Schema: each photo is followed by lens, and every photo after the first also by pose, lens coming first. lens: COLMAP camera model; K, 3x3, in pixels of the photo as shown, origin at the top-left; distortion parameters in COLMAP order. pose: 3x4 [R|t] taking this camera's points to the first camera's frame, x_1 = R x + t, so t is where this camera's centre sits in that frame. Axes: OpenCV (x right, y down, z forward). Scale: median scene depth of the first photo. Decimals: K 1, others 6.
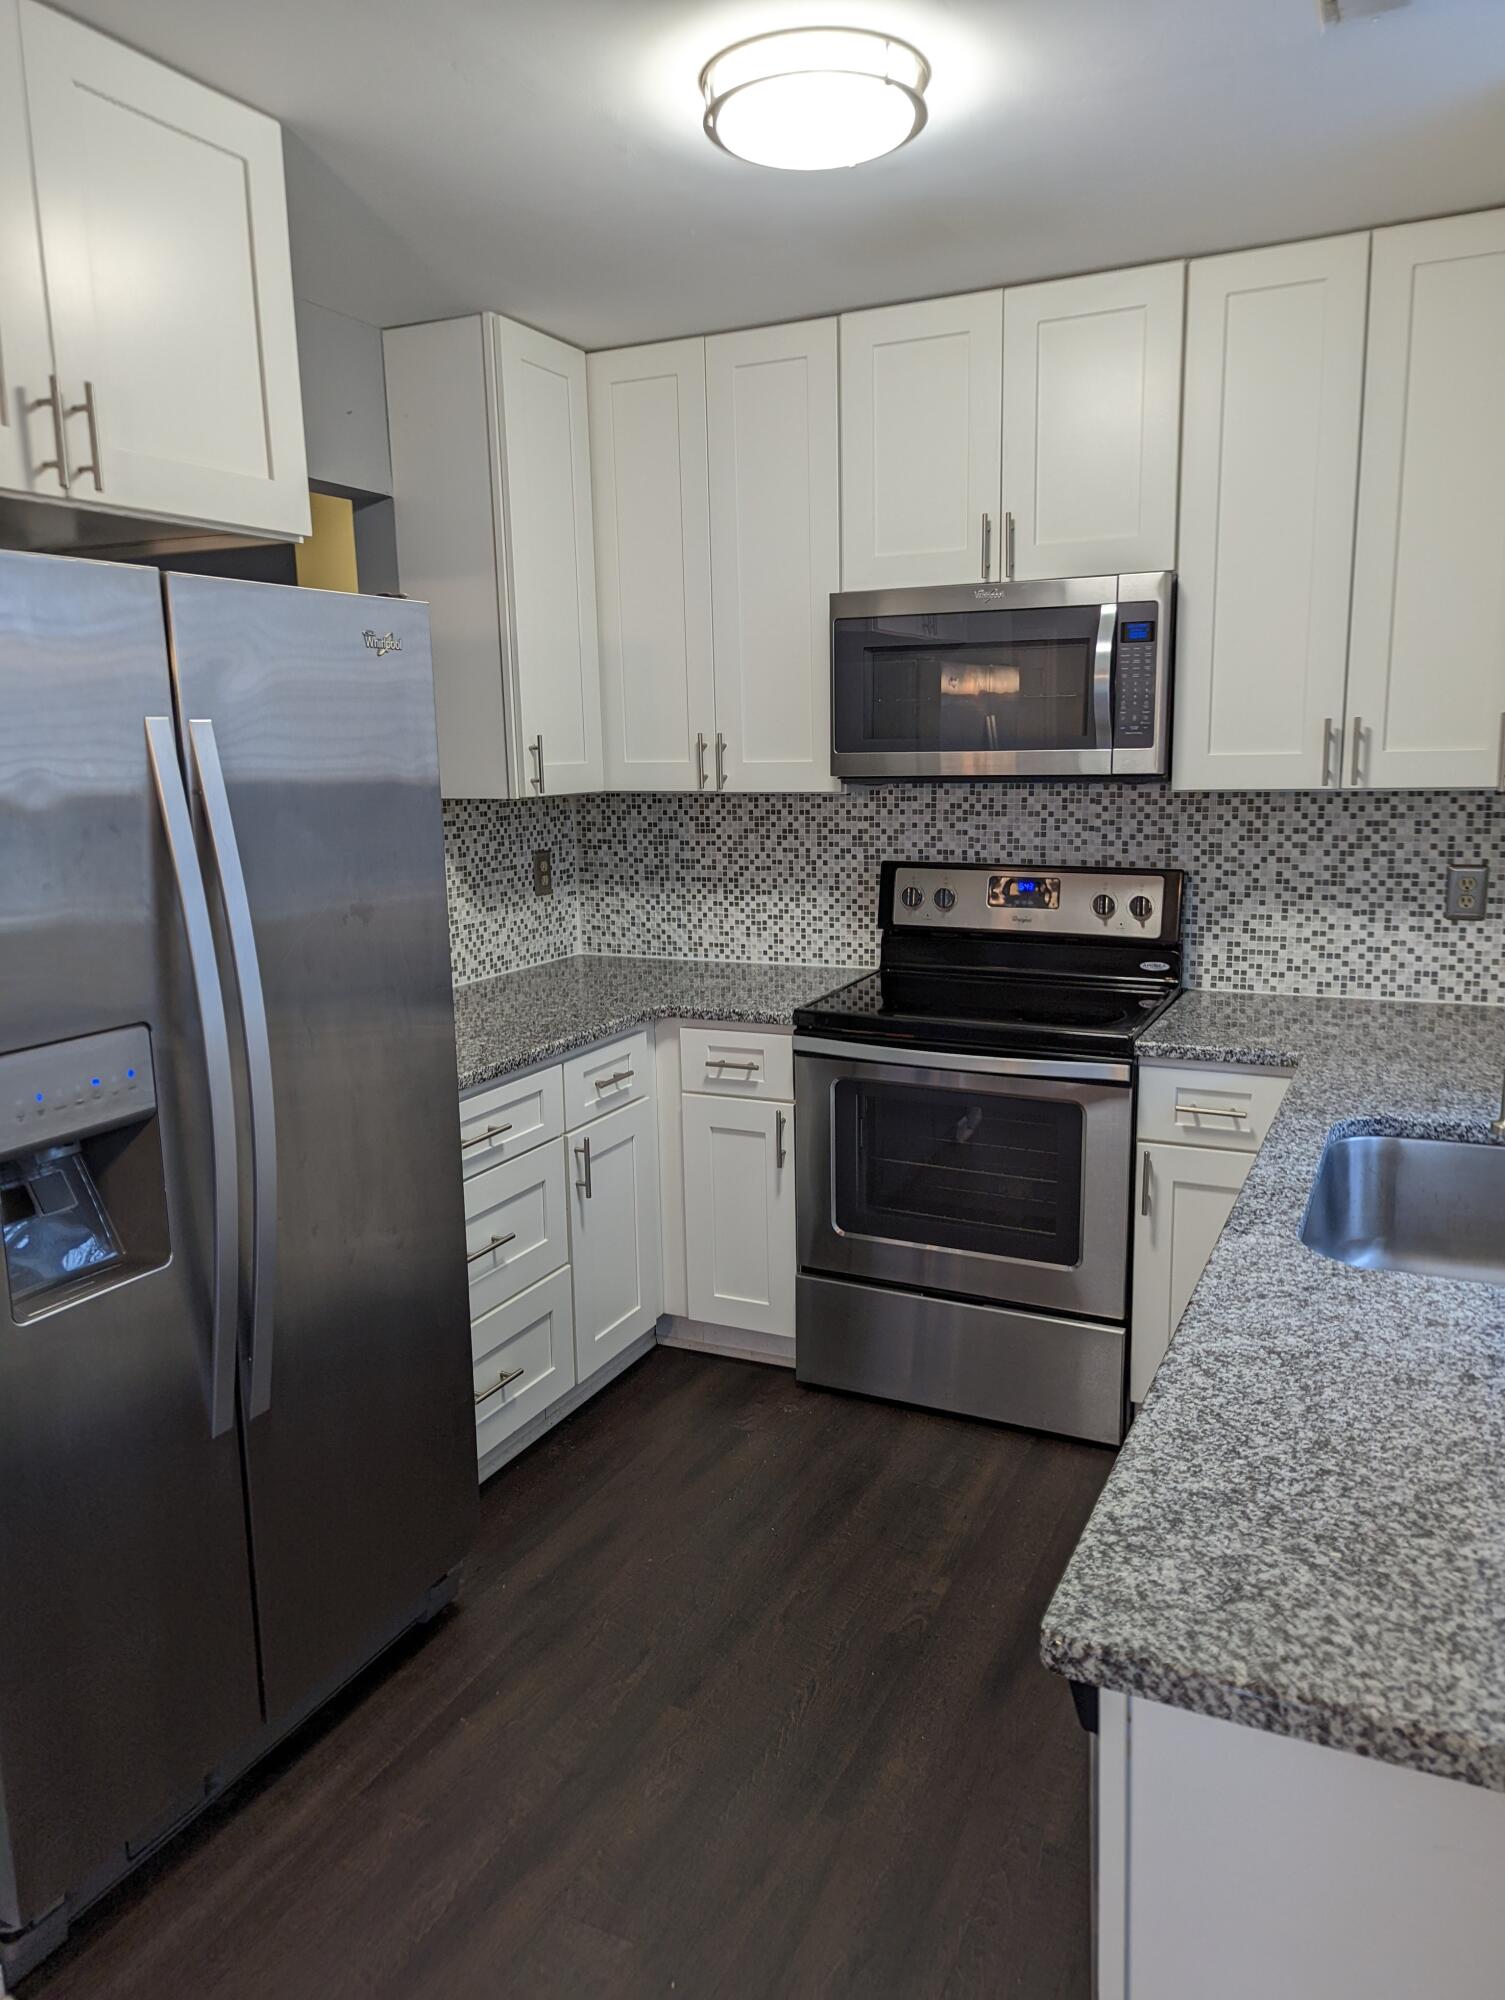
lens RADIAL K [[1423.5, 0, 748.2], [0, 1423.5, 992.2], [0, 0, 1]] dist [0.039883, -0.028935]
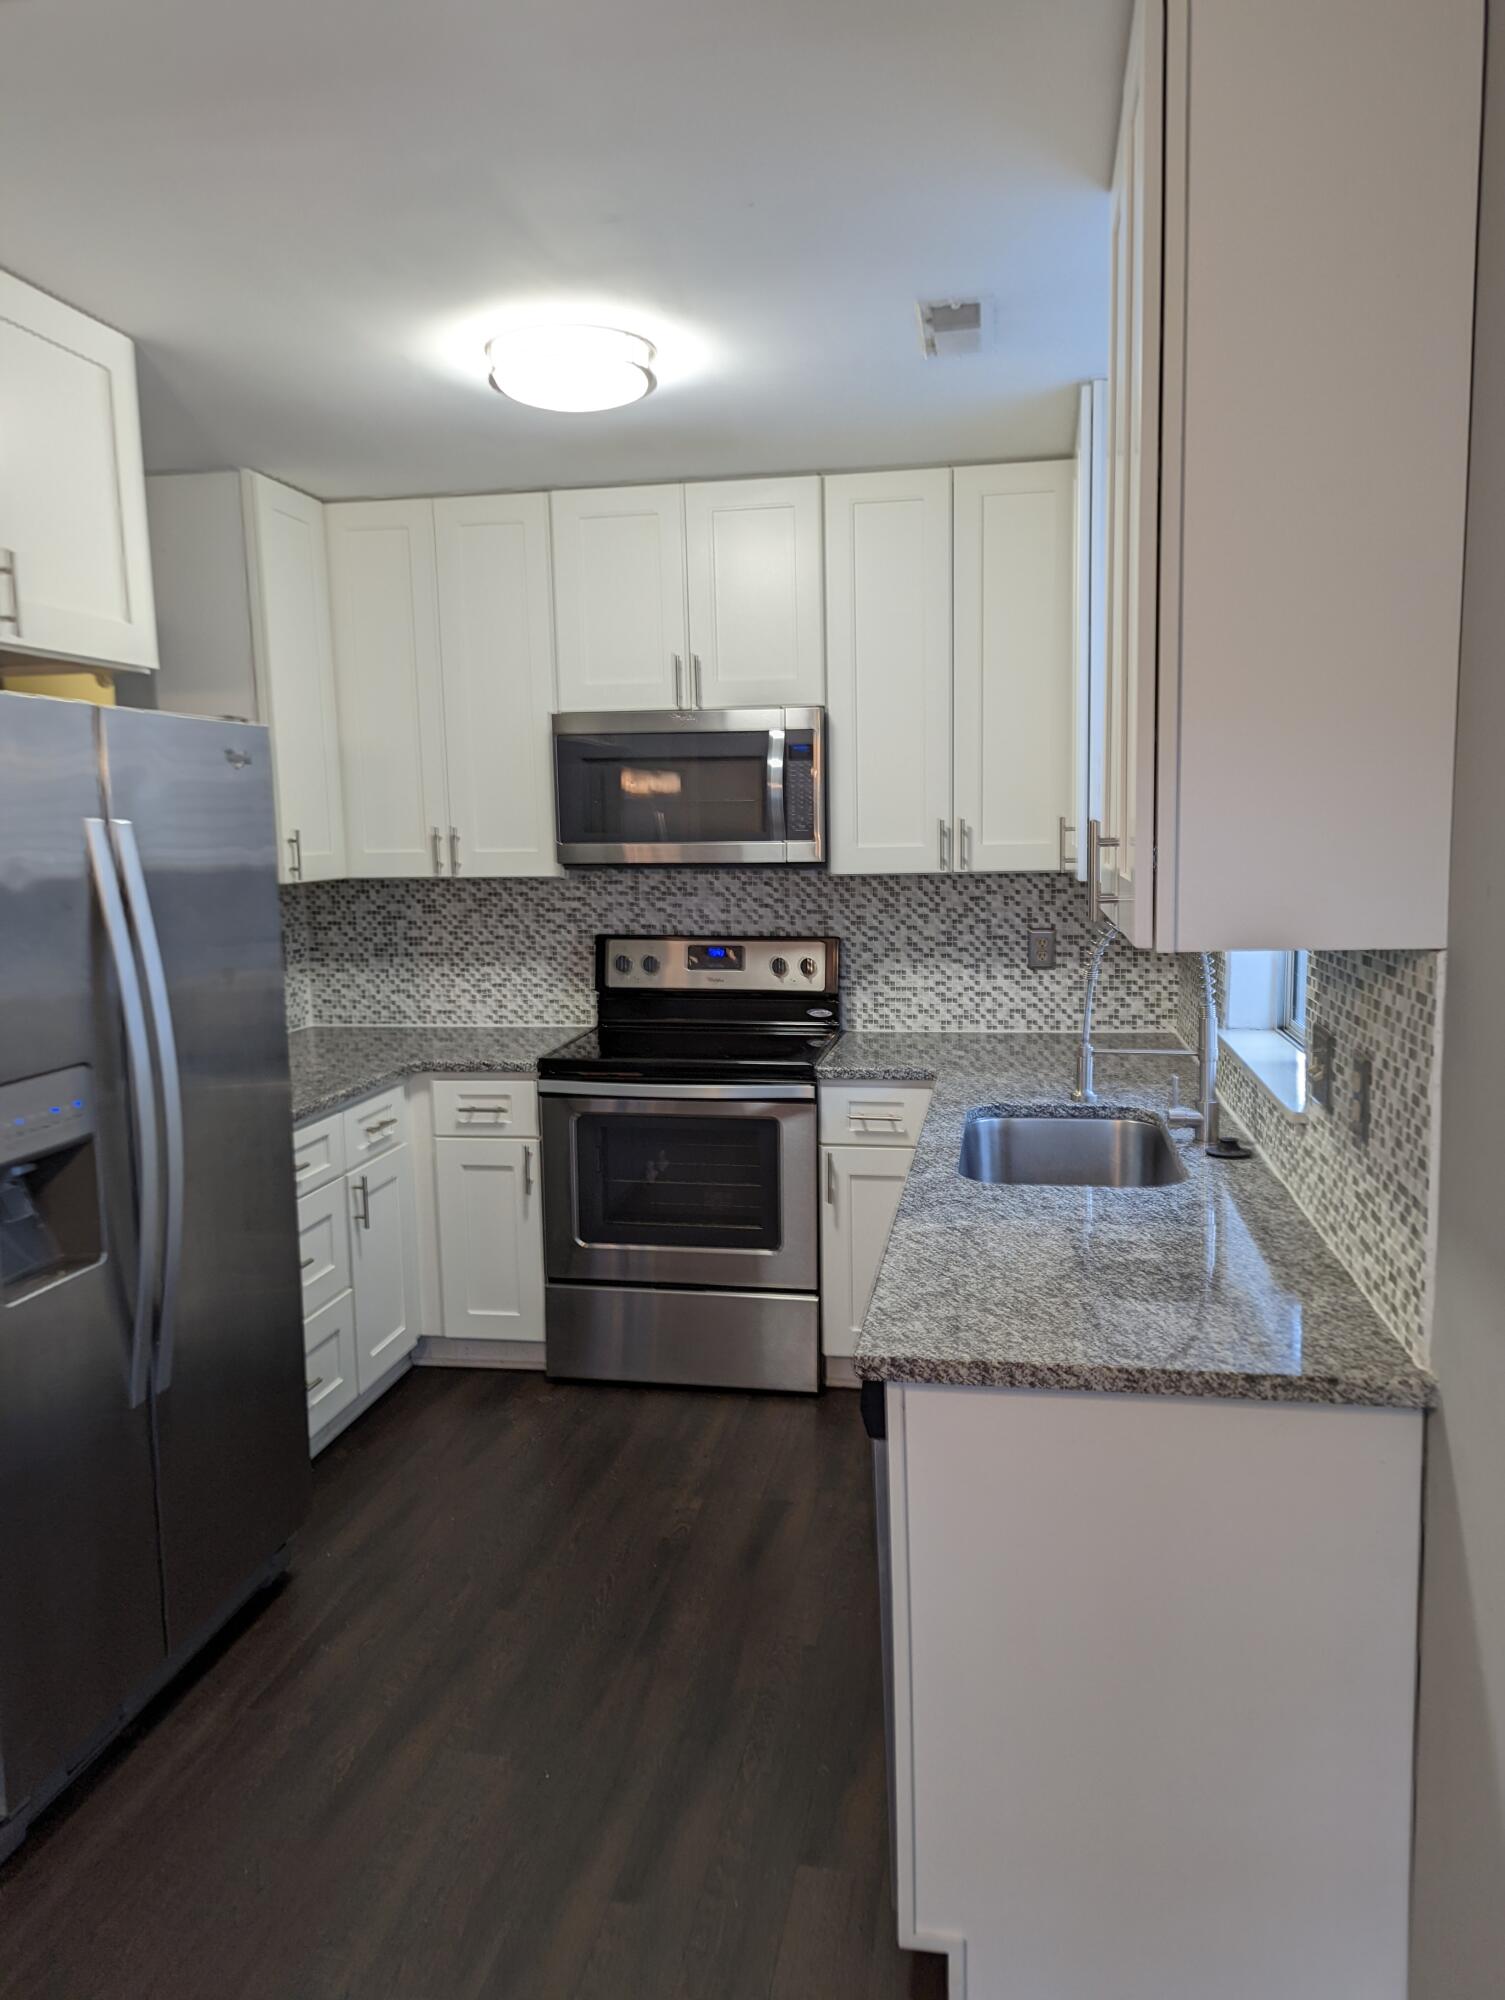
lens RADIAL K [[1423.5, 0, 747.8], [0, 1423.5, 995.9], [0, 0, 1]] dist [0.039883, -0.028935]
pose [[0.964103, -0.029374, 0.263900, -0.113640], [0.044934, 0.997577, -0.053119, 0.032166], [-0.261700, 0.063070, 0.963086, -0.202410]]
